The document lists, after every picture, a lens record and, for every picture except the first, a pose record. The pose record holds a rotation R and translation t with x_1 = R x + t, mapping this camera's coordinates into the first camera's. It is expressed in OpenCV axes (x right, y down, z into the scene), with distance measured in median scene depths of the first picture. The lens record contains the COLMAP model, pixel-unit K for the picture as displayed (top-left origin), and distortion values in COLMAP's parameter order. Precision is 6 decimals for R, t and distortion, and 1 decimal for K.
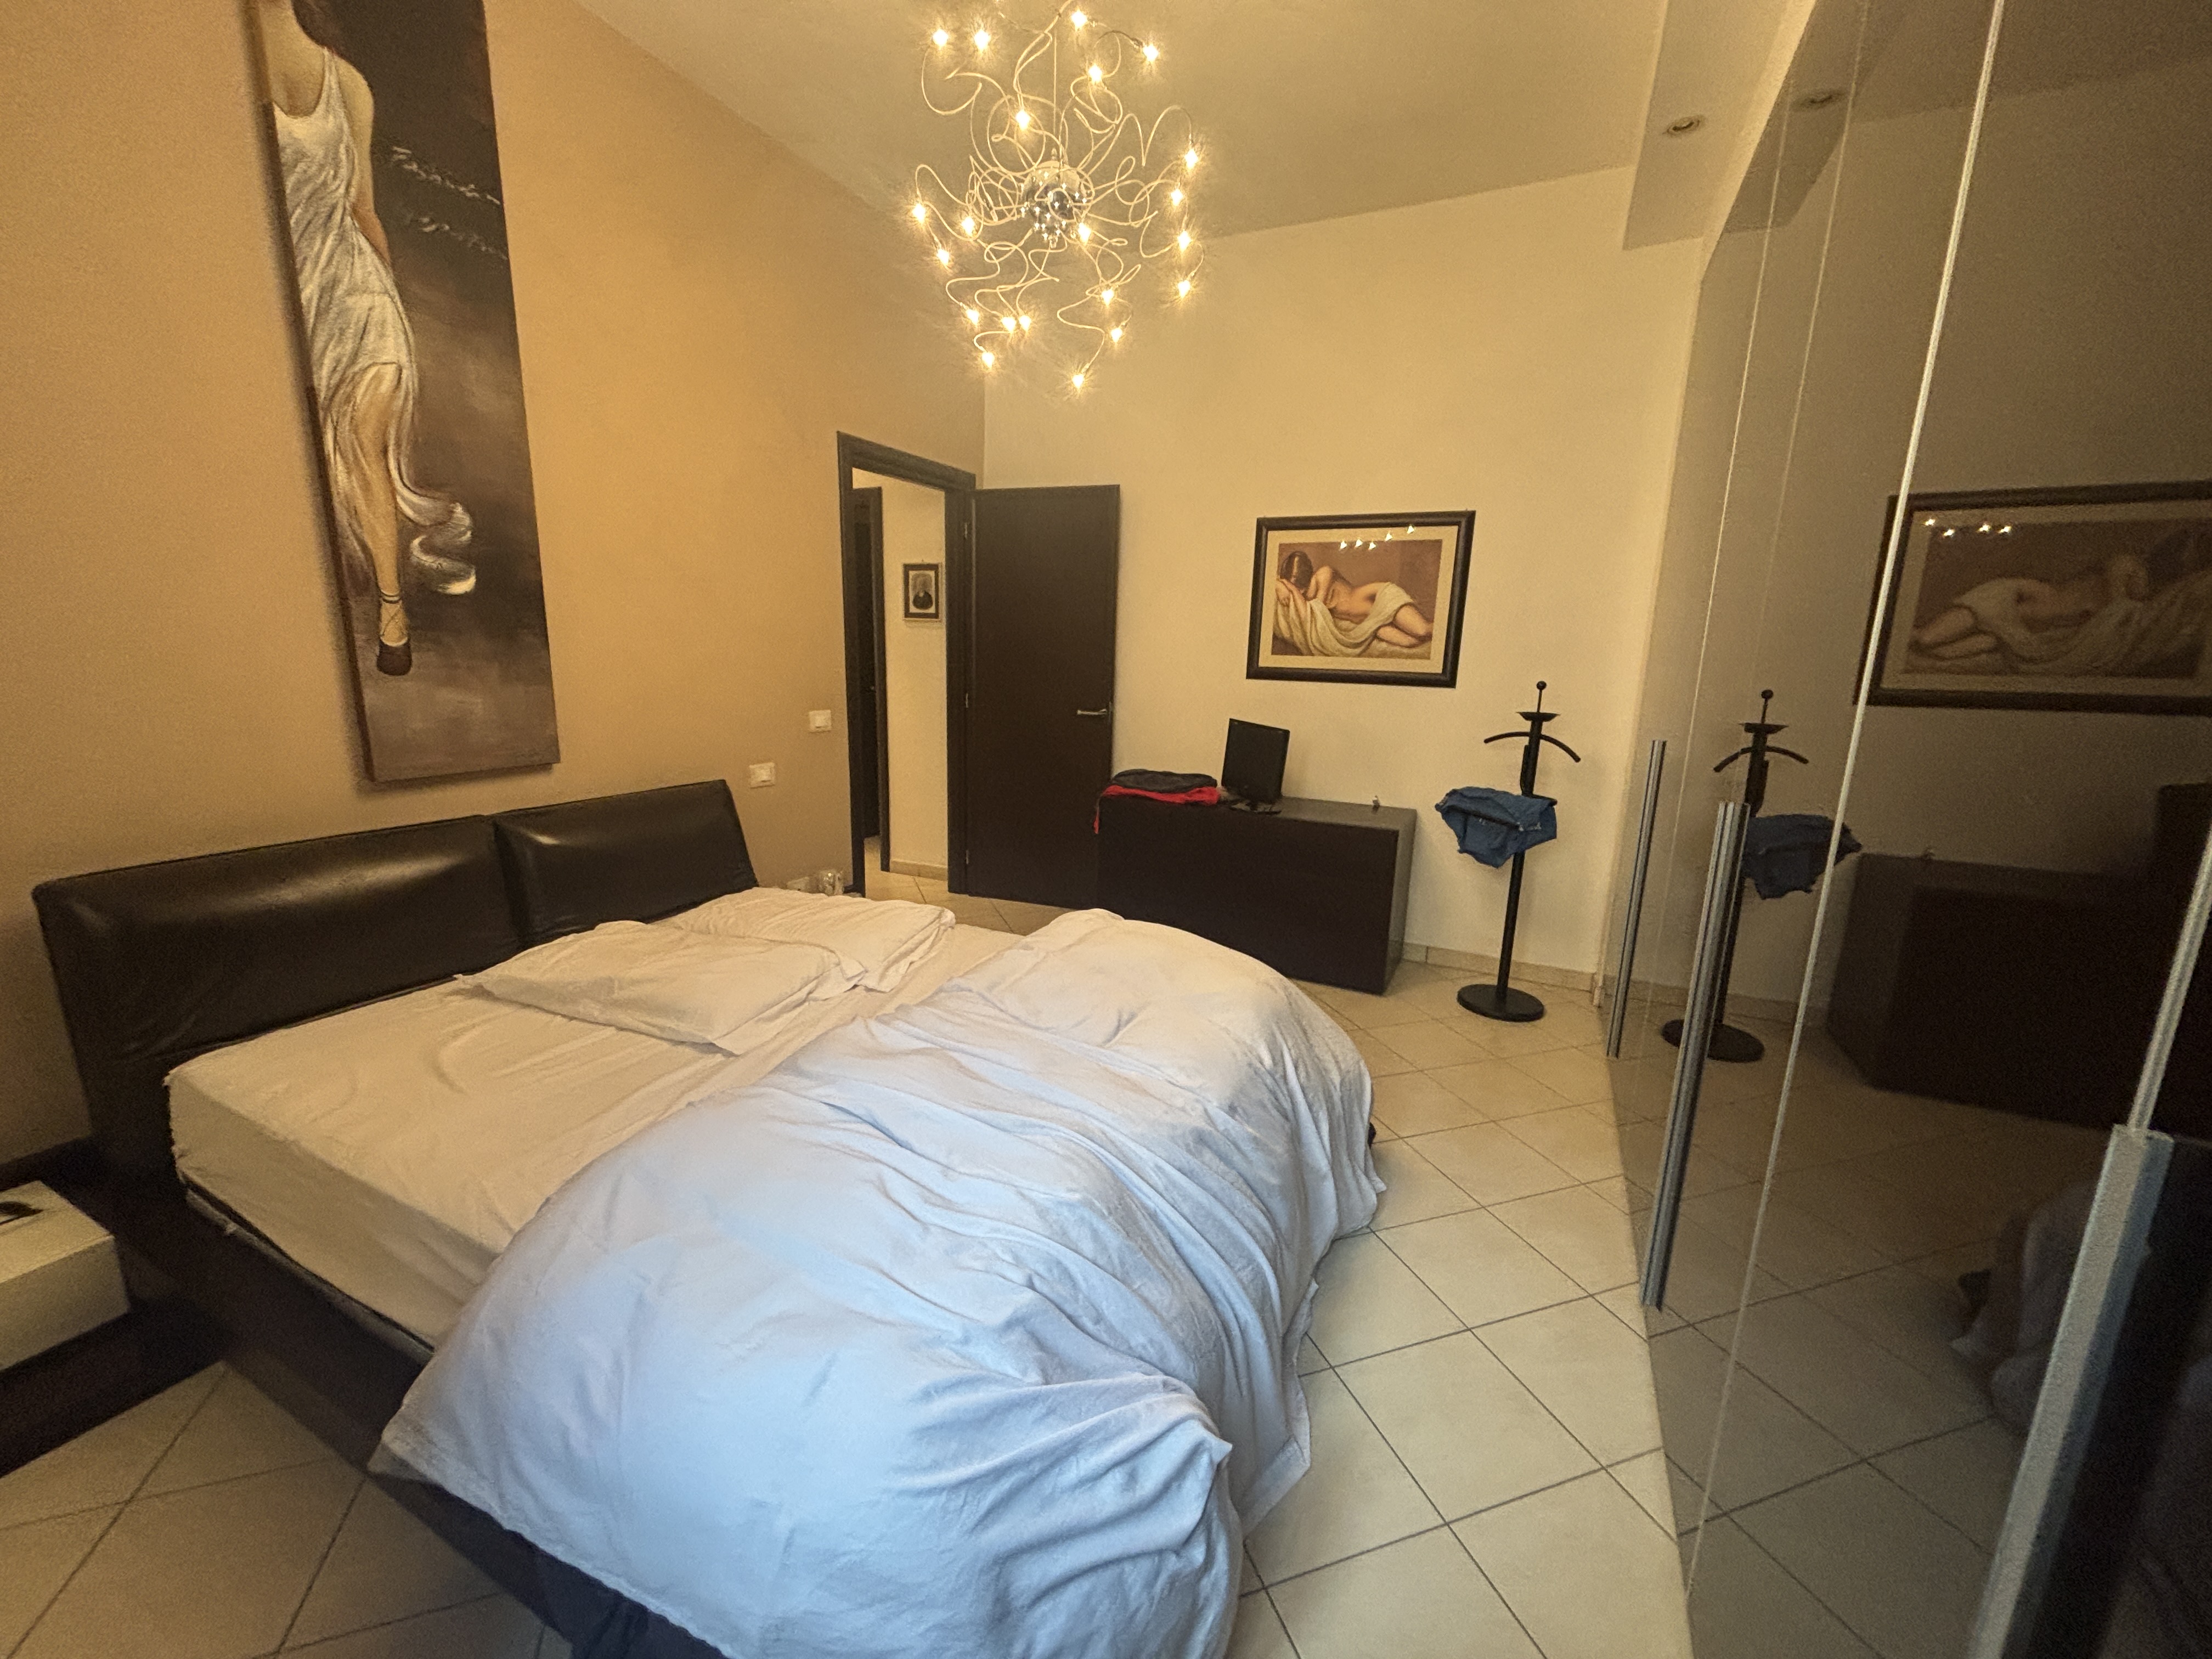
lens RADIAL K [[885.2, 0, 1092.3], [0, 885.2, 825.8], [0, 0, 1]] dist [-0.000757, -0.000348]
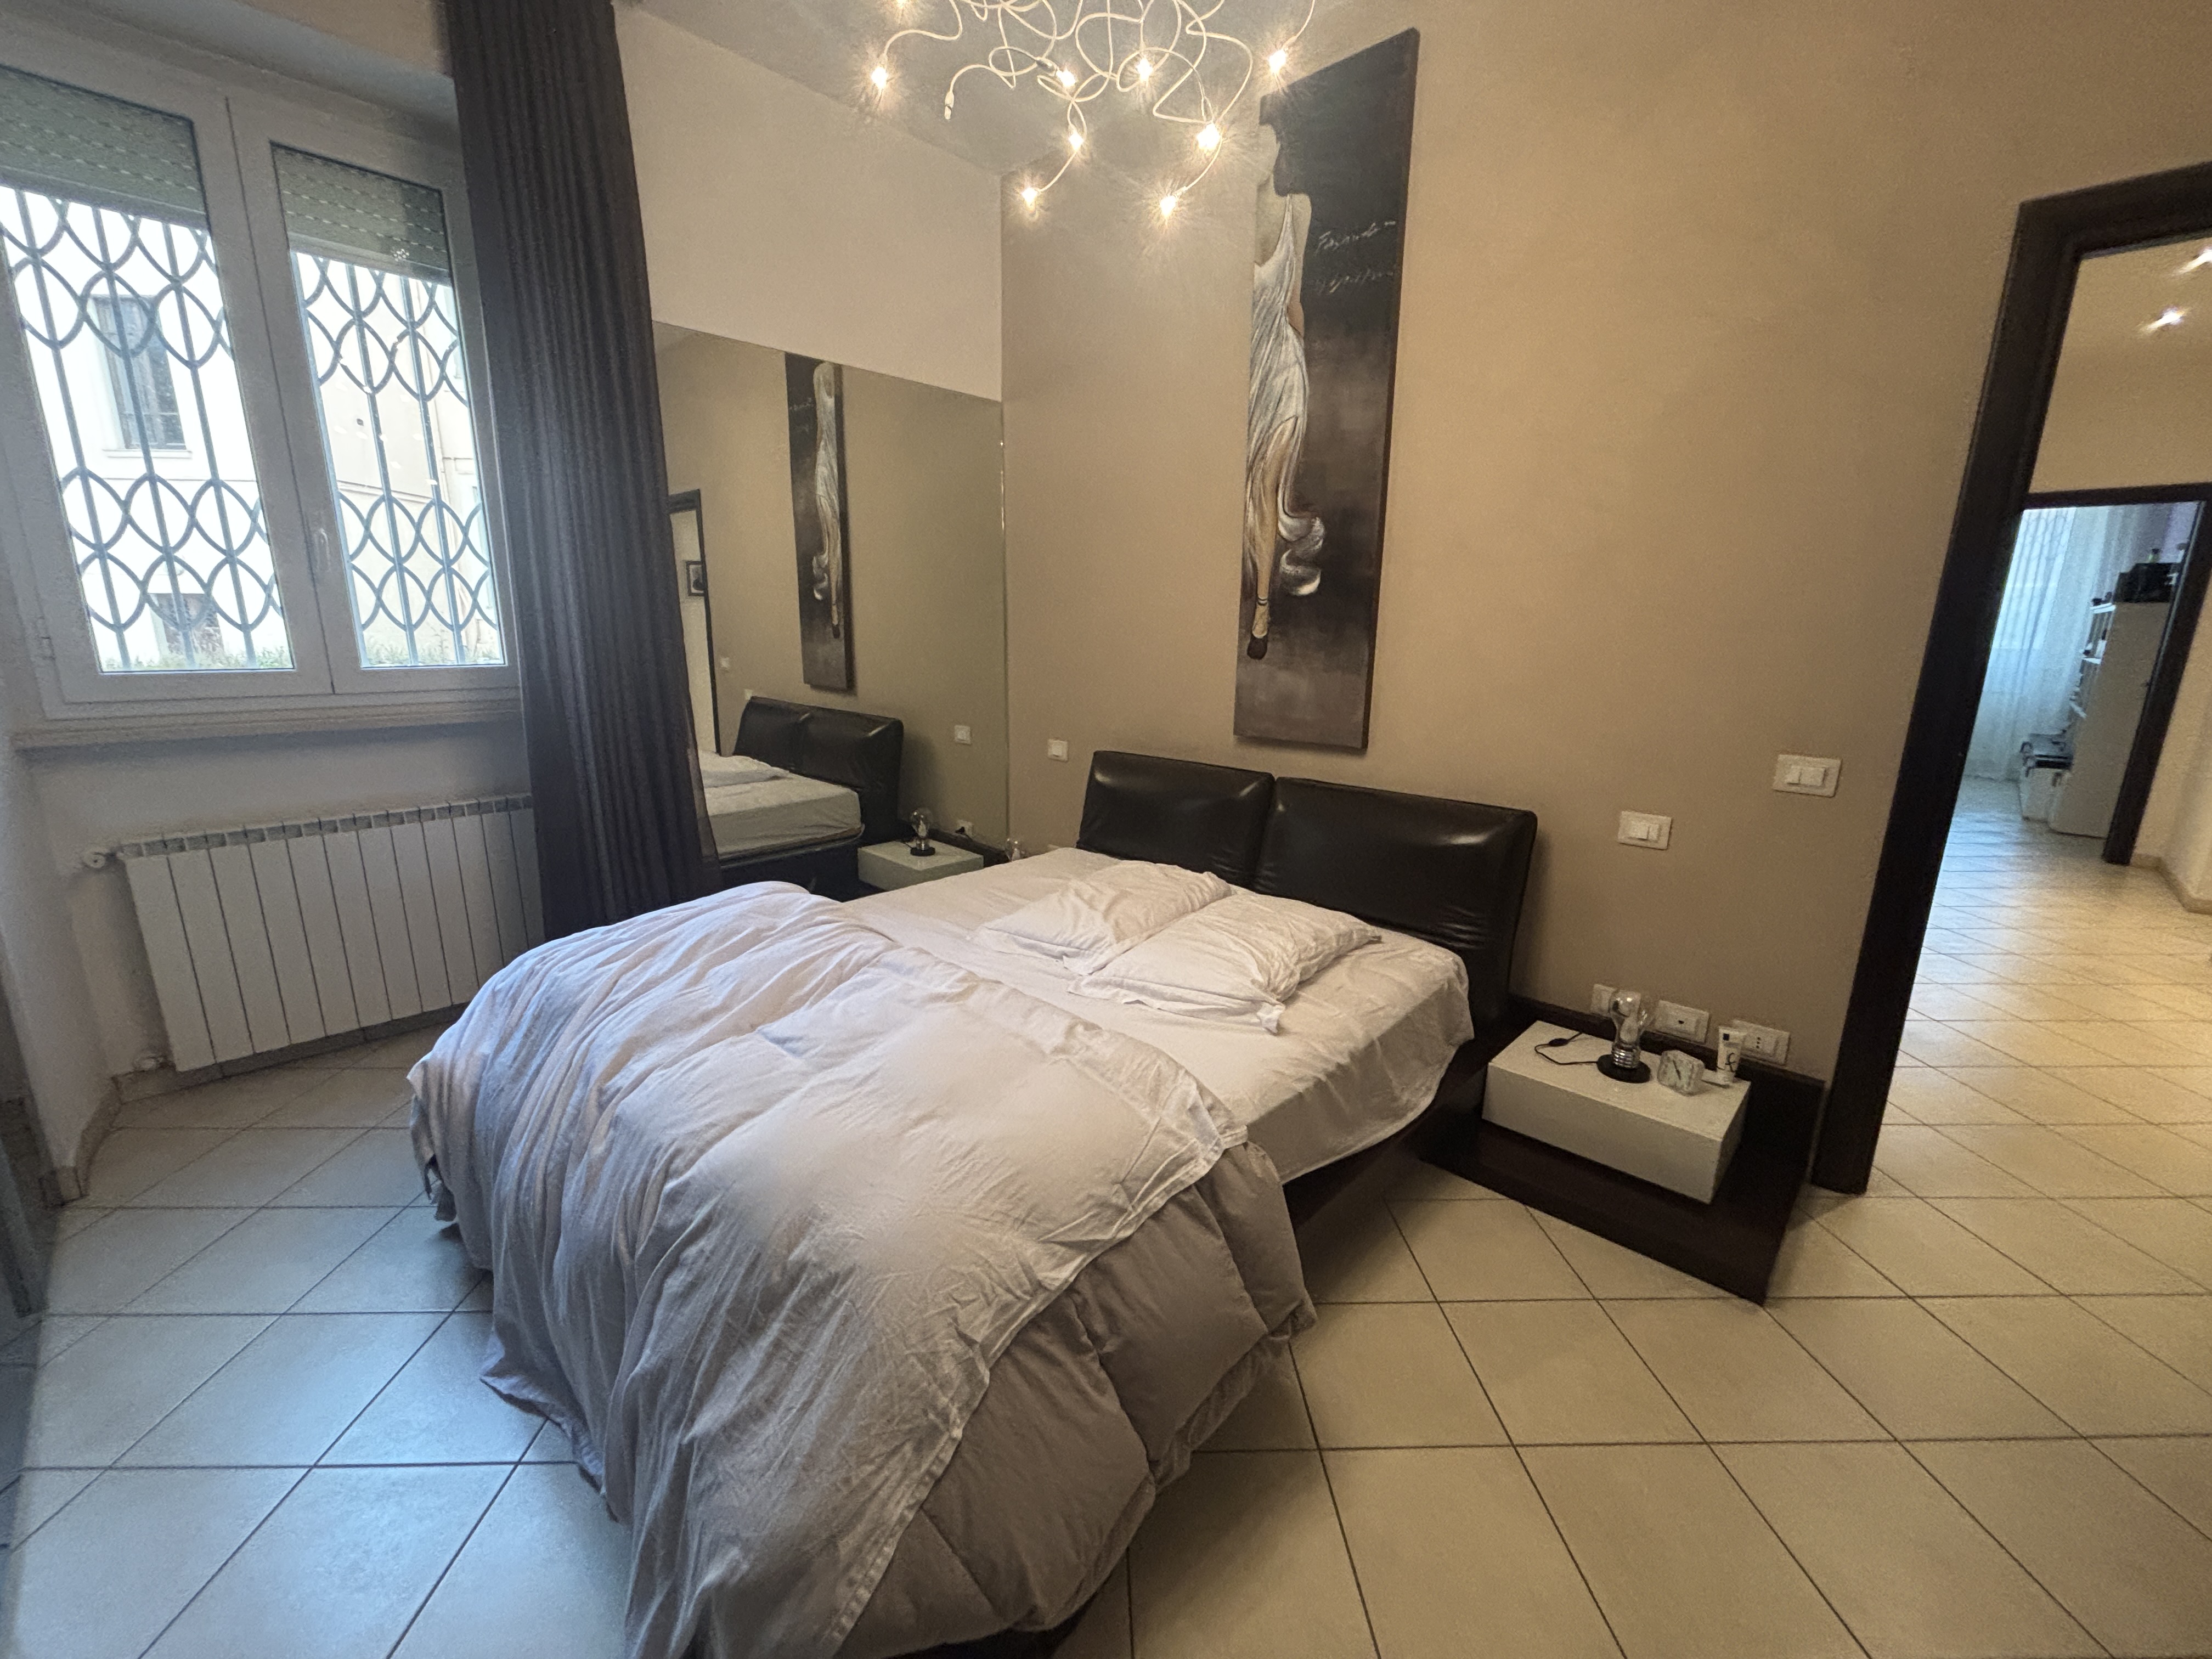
lens RADIAL K [[885.2, 0, 1092.3], [0, 885.2, 825.8], [0, 0, 1]] dist [-0.000757, -0.000348]
pose [[-0.289384, 0.177767, -0.940562, 0.583876], [-0.215591, 0.945253, 0.244985, -0.204899], [0.932619, 0.273671, -0.235216, 1.144542]]
